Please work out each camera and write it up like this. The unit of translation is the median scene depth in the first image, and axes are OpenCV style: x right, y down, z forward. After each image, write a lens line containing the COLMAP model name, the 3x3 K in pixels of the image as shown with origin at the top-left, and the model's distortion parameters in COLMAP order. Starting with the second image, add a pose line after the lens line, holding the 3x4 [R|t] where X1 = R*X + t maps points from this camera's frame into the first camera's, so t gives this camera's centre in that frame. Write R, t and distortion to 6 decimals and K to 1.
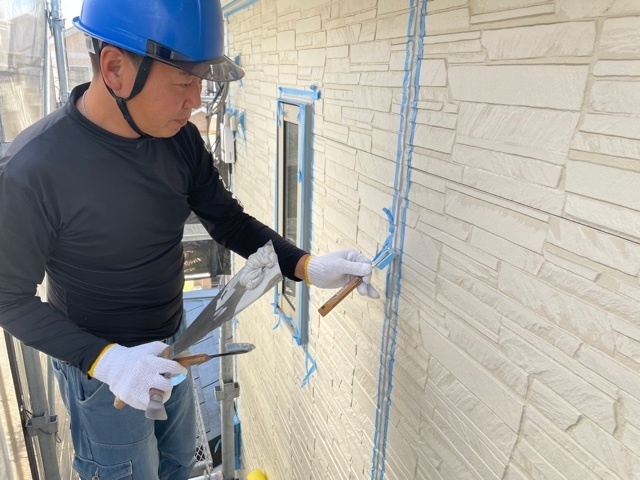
lens RADIAL K [[492.5, 0, 320.0], [0, 492.5, 240.0], [0, 0, 1]] dist [0.037961, -0.001383]
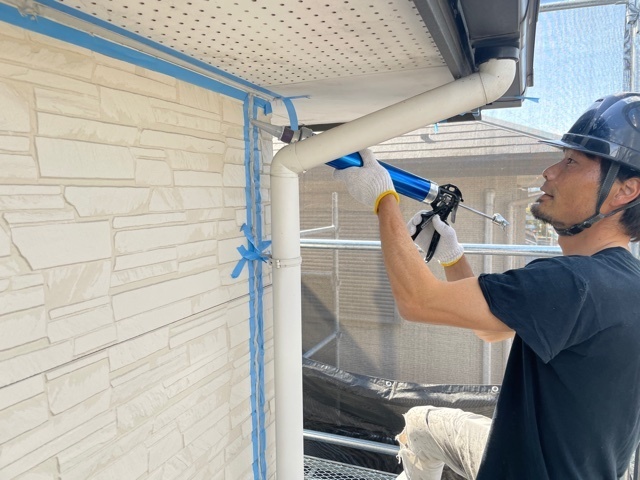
lens RADIAL K [[492.5, 0, 320.0], [0, 492.5, 240.0], [0, 0, 1]] dist [0.037961, -0.001383]
pose [[-0.740737, -0.039173, 0.670652, -0.589597], [0.235326, 0.919916, 0.313650, -0.497601], [-0.629230, 0.390154, -0.672197, 1.328780]]
